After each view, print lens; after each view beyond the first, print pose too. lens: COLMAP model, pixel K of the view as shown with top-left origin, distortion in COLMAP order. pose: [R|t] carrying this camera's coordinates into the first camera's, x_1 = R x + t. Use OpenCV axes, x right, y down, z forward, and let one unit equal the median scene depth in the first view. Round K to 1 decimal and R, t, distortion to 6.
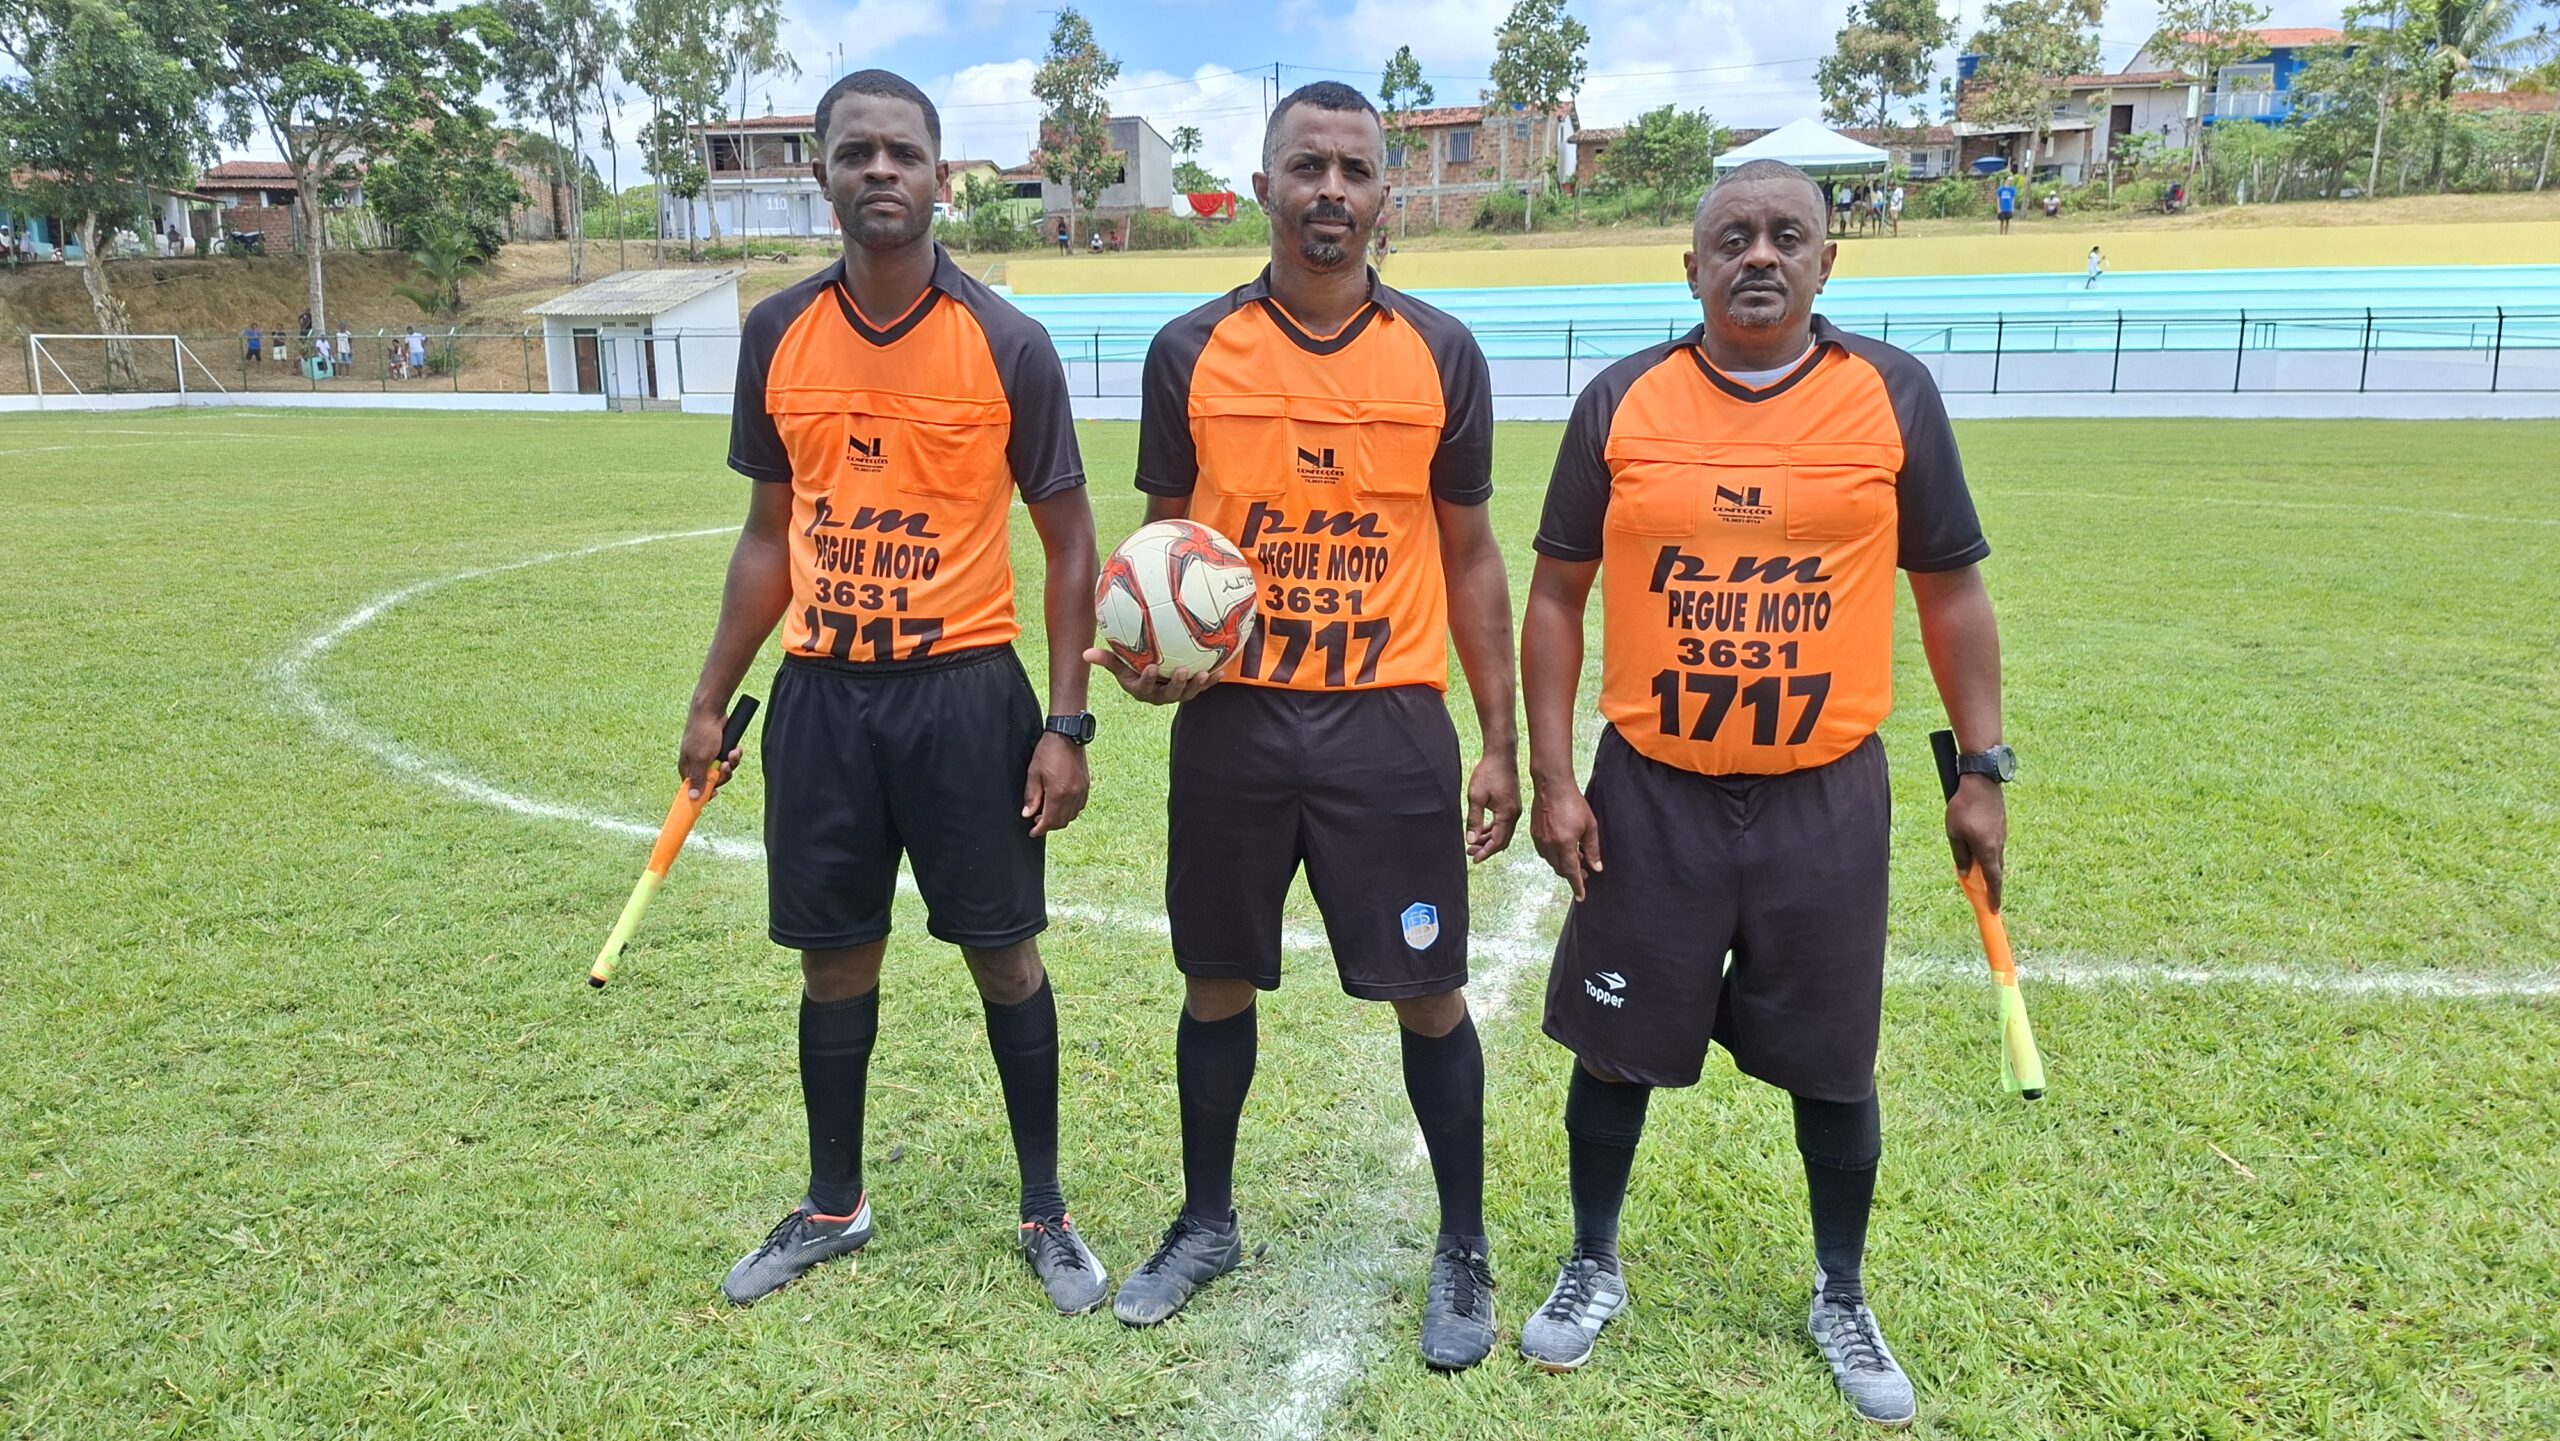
lens RADIAL K [[1772.9, 0, 1306.8], [0, 1772.9, 780.7], [0, 0, 1]] dist [0.081129, -0.088295]
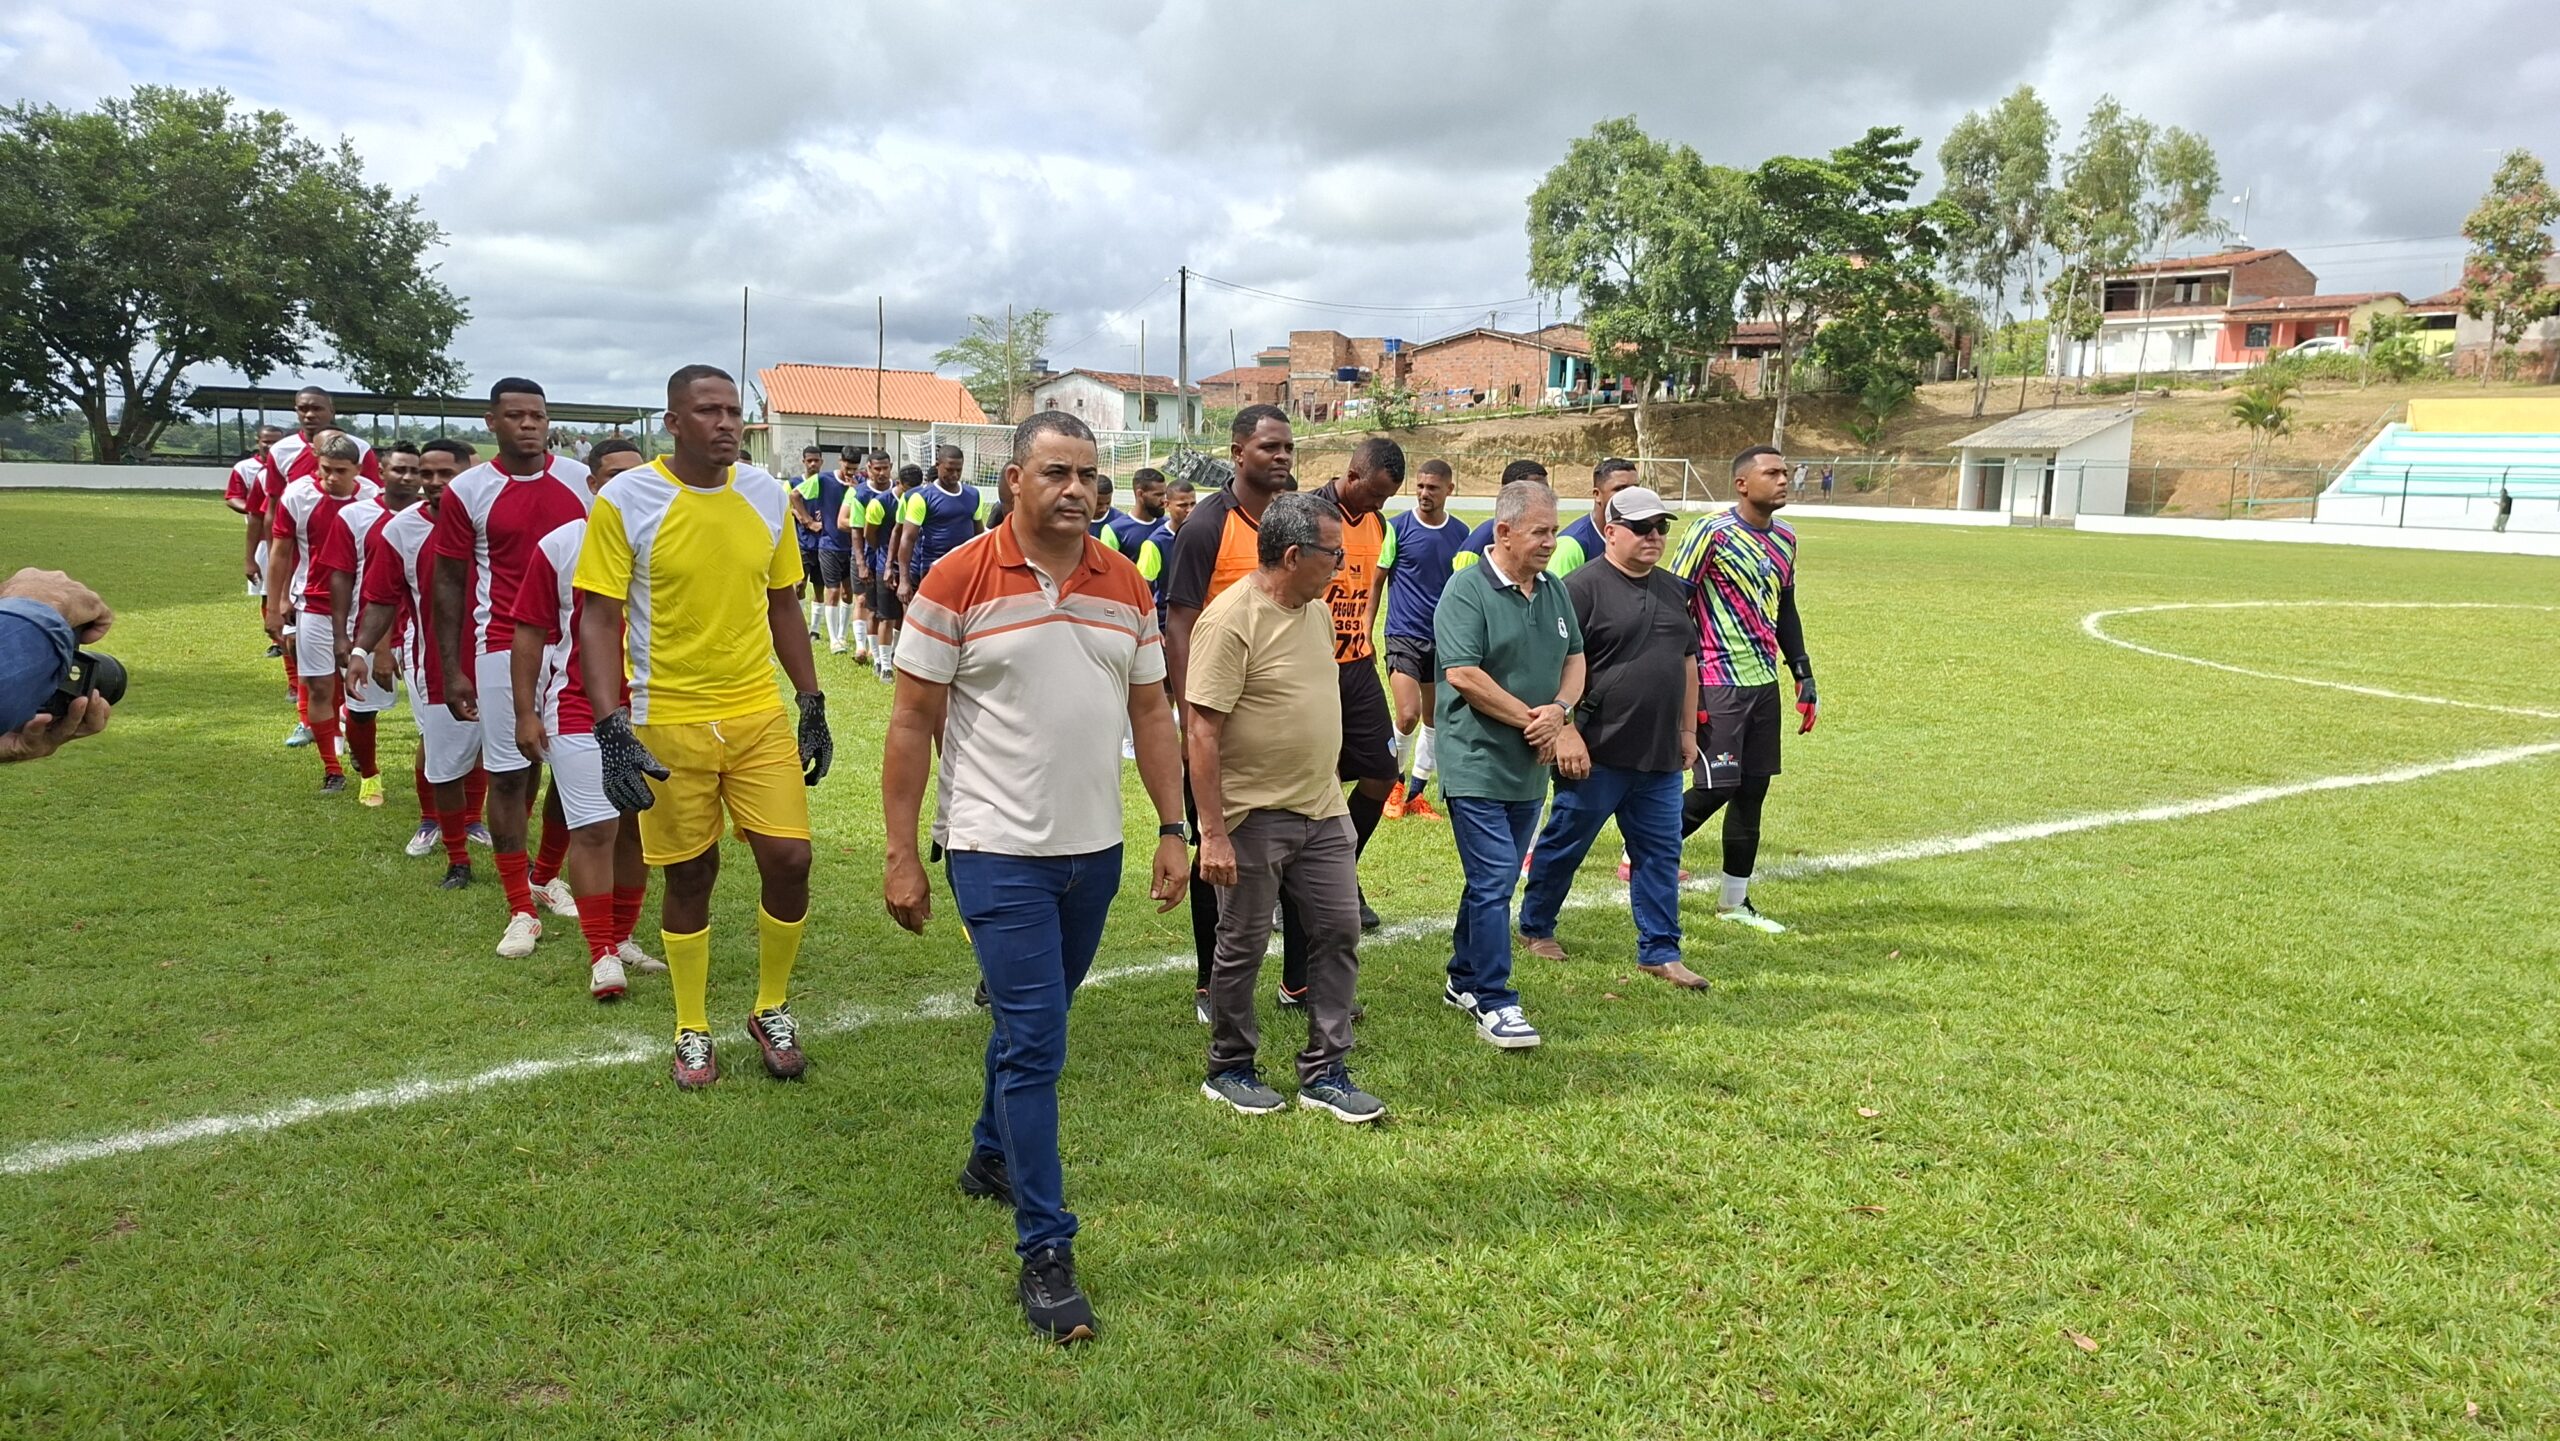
lens RADIAL K [[1790.2, 0, 1290.7], [0, 1790.2, 720.8], [0, 0, 1]] dist [0.067797, -0.085198]
pose [[0.769903, 0.115648, -0.627594, 0.012609], [-0.173890, 0.984247, -0.031951, 0.037467], [0.614012, 0.133732, 0.777885, -0.184580]]
